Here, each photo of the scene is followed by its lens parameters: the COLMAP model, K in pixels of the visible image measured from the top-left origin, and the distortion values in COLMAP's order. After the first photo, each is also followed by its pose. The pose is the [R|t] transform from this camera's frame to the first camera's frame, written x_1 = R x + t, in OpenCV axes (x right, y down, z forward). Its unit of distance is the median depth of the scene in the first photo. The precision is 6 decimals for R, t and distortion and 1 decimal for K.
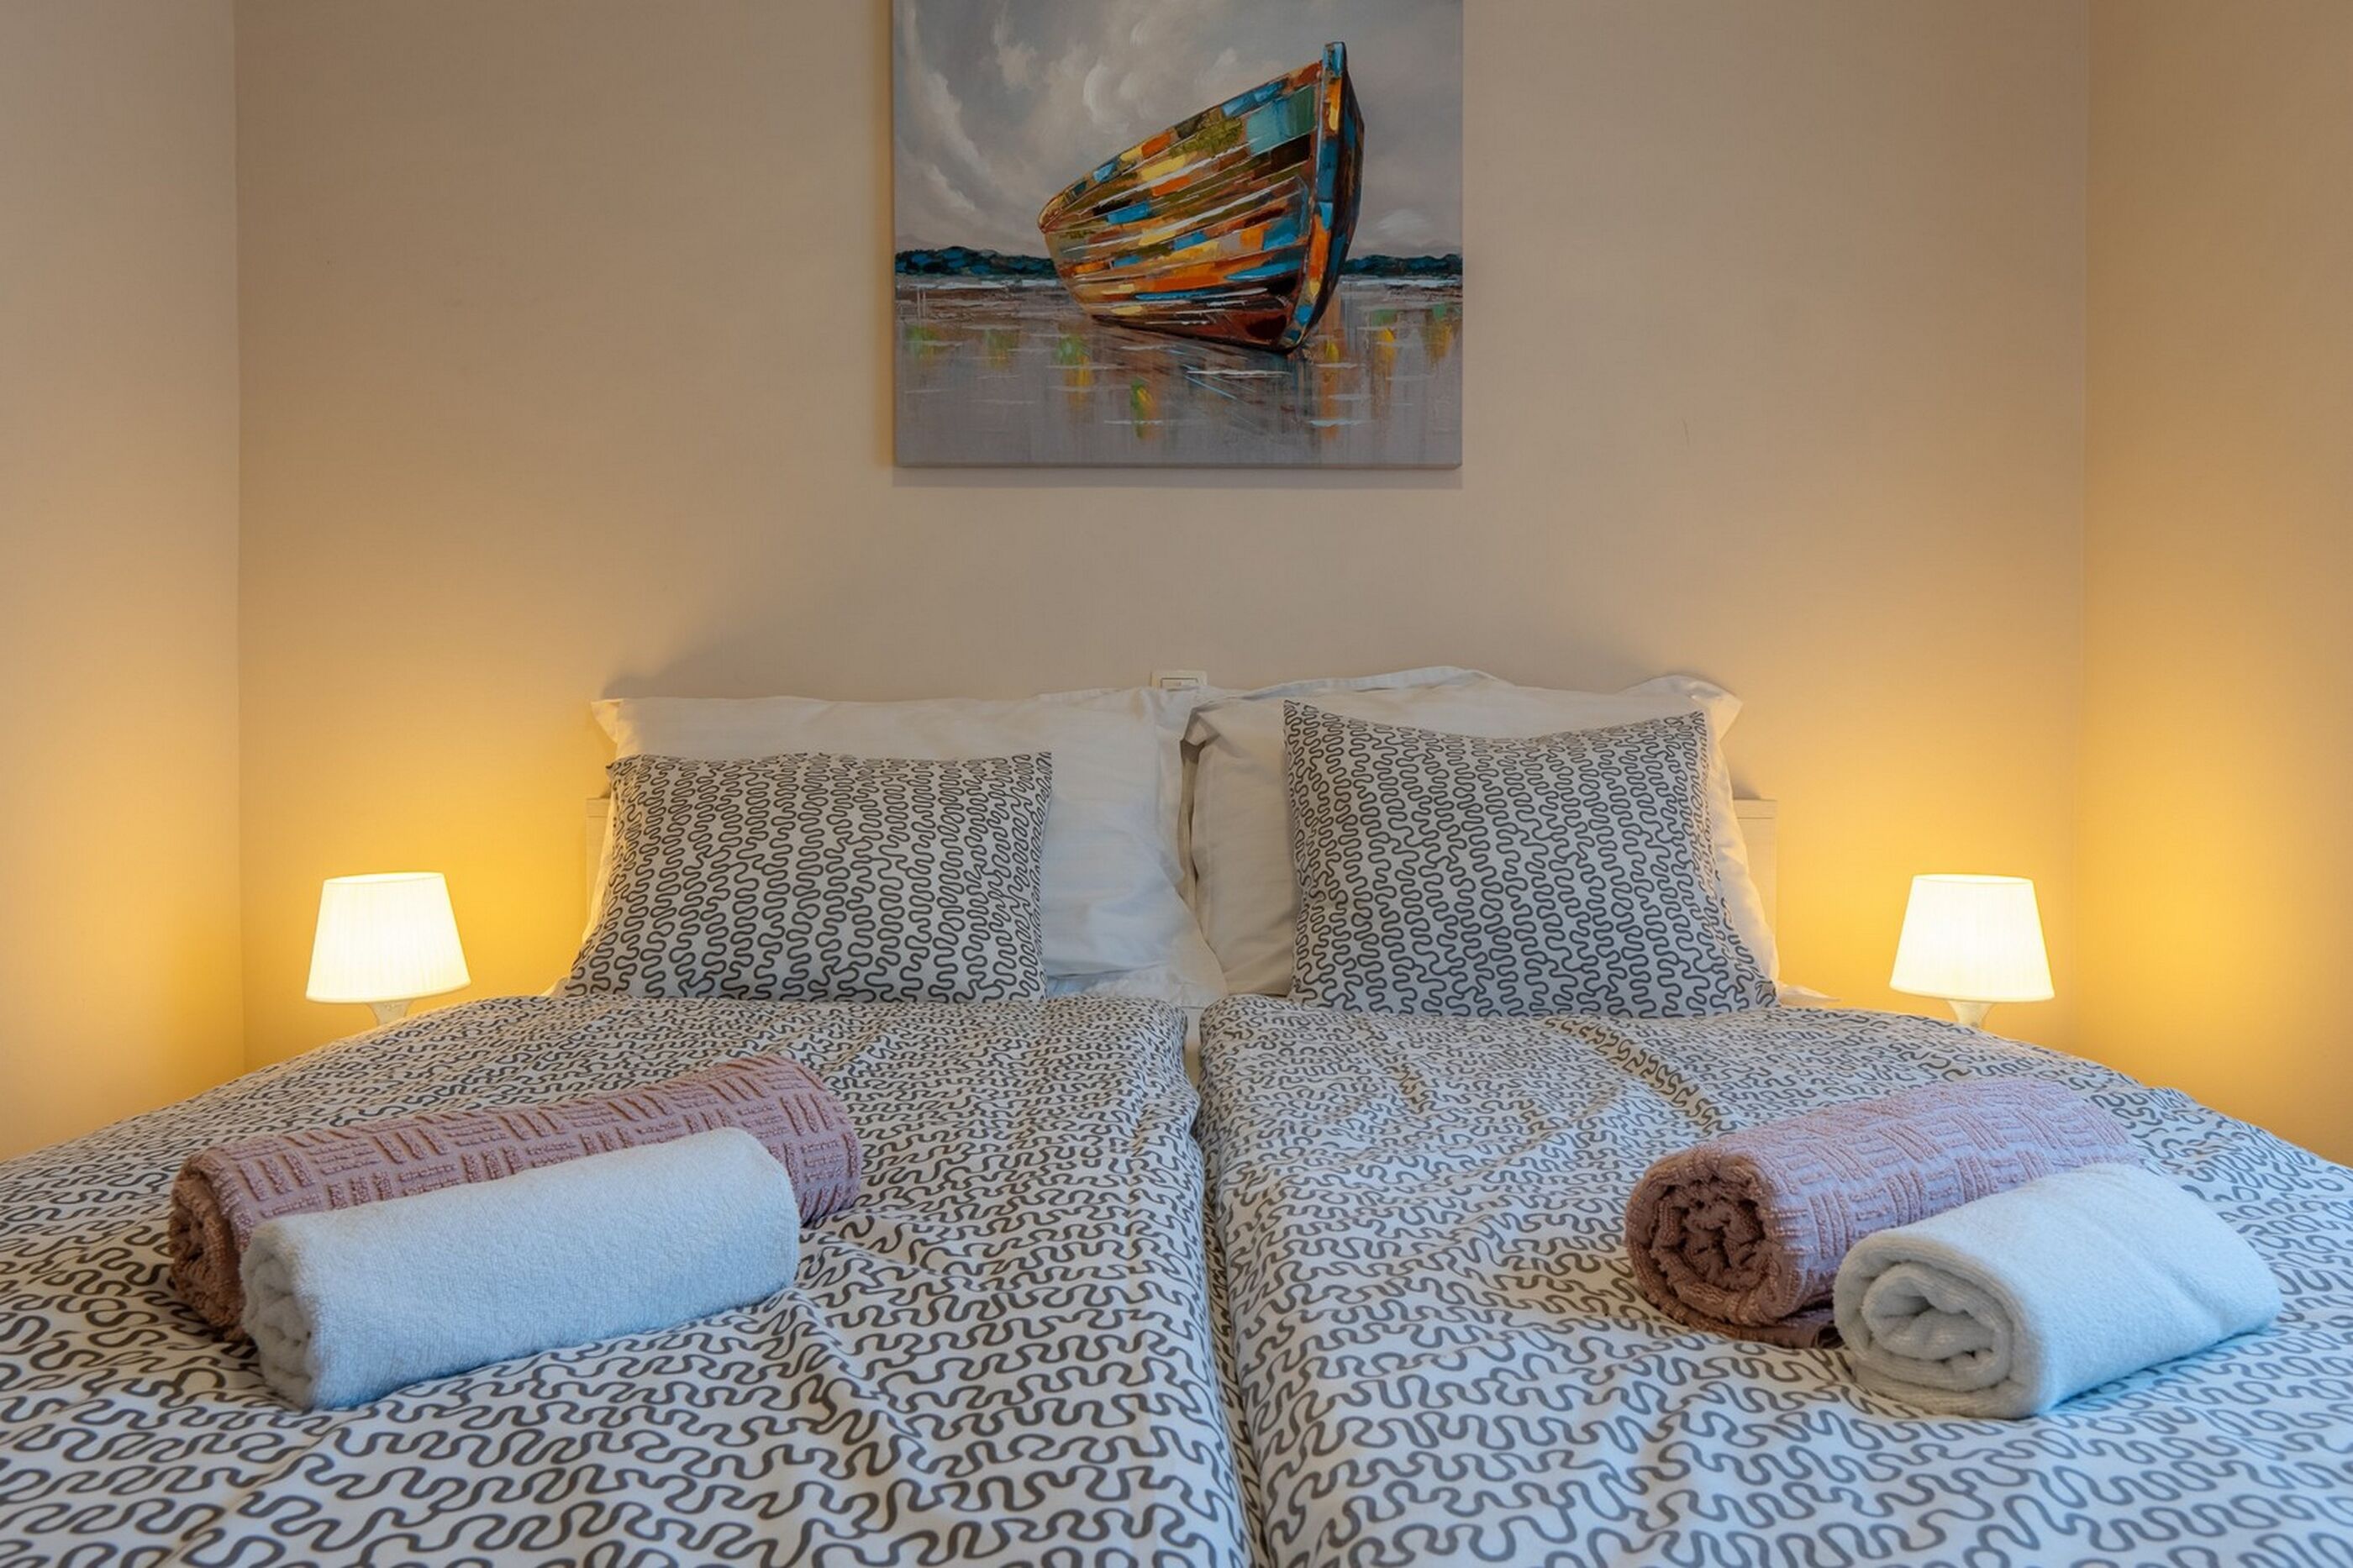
lens RADIAL K [[1661.9, 0, 1144.2], [0, 1661.9, 786.0], [0, 0, 1]] dist [-0.000834, -0.004025]
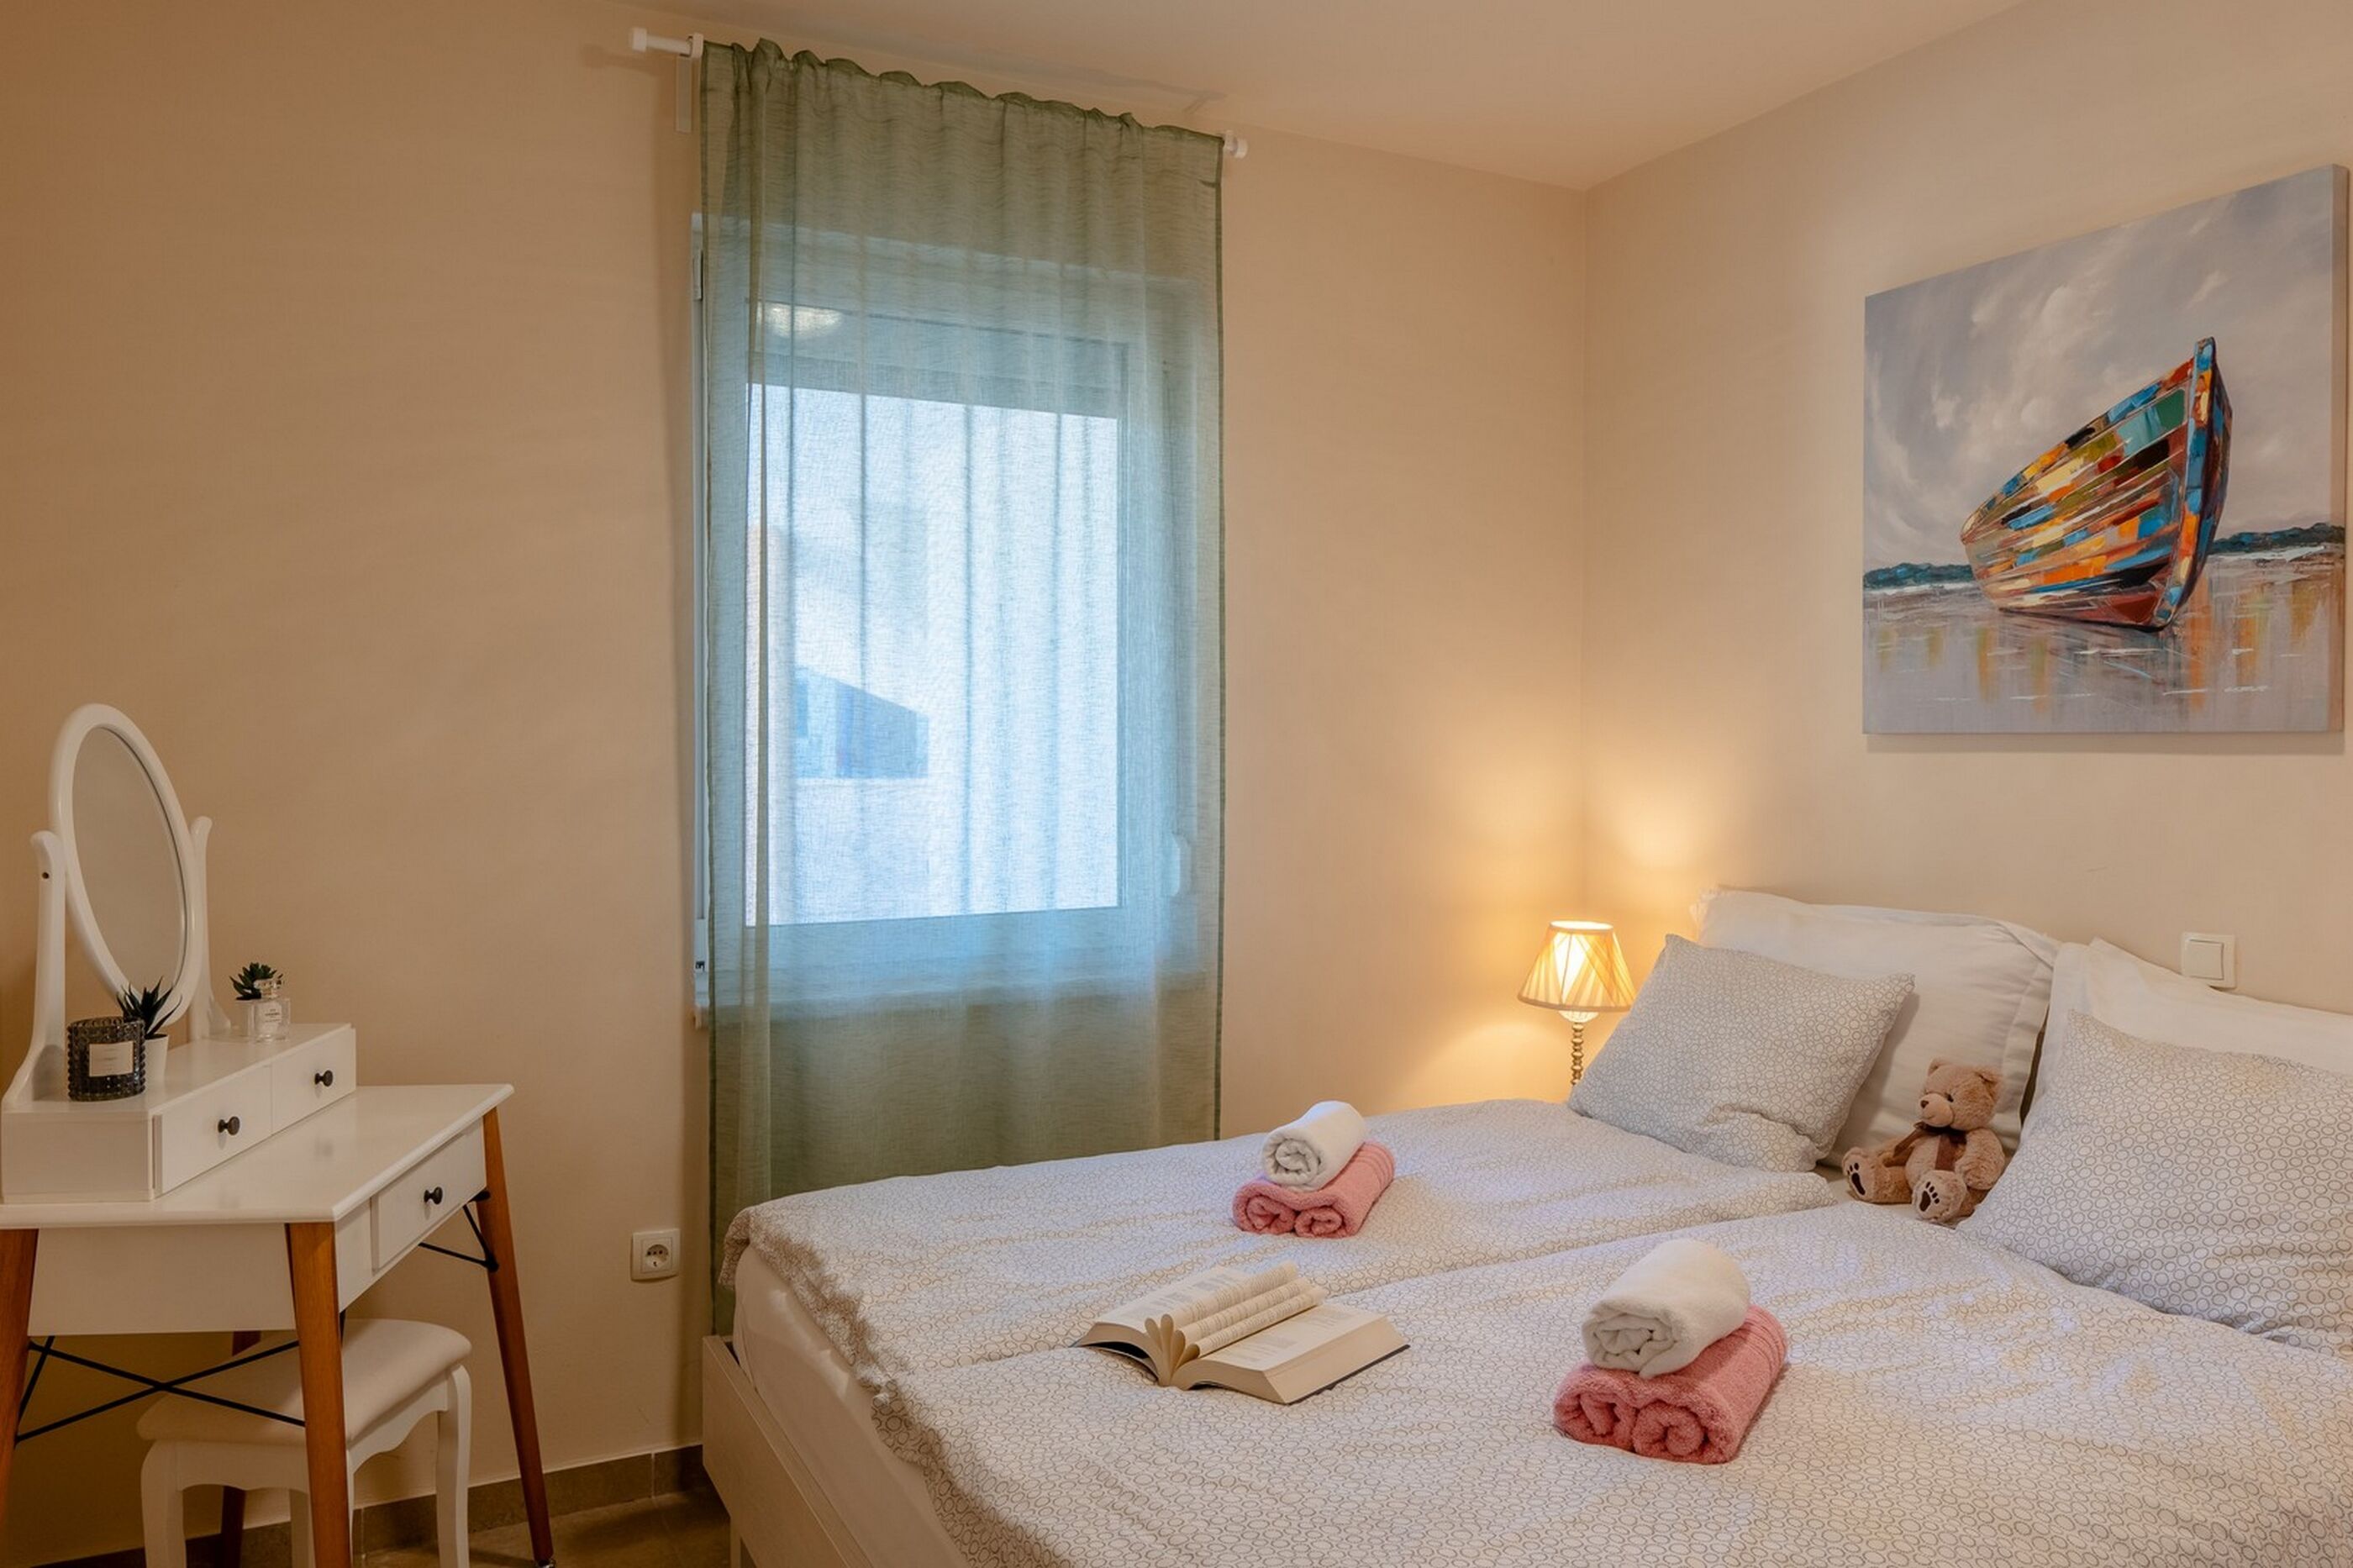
lens RADIAL K [[1661.9, 0, 1165.6], [0, 1661.9, 779.1], [0, 0, 1]] dist [-0.000834, -0.004025]
pose [[0.437616, 0.023931, -0.898843, 0.785531], [-0.030318, 0.999470, 0.011849, -0.157073], [0.898651, 0.022066, 0.438110, -0.060677]]
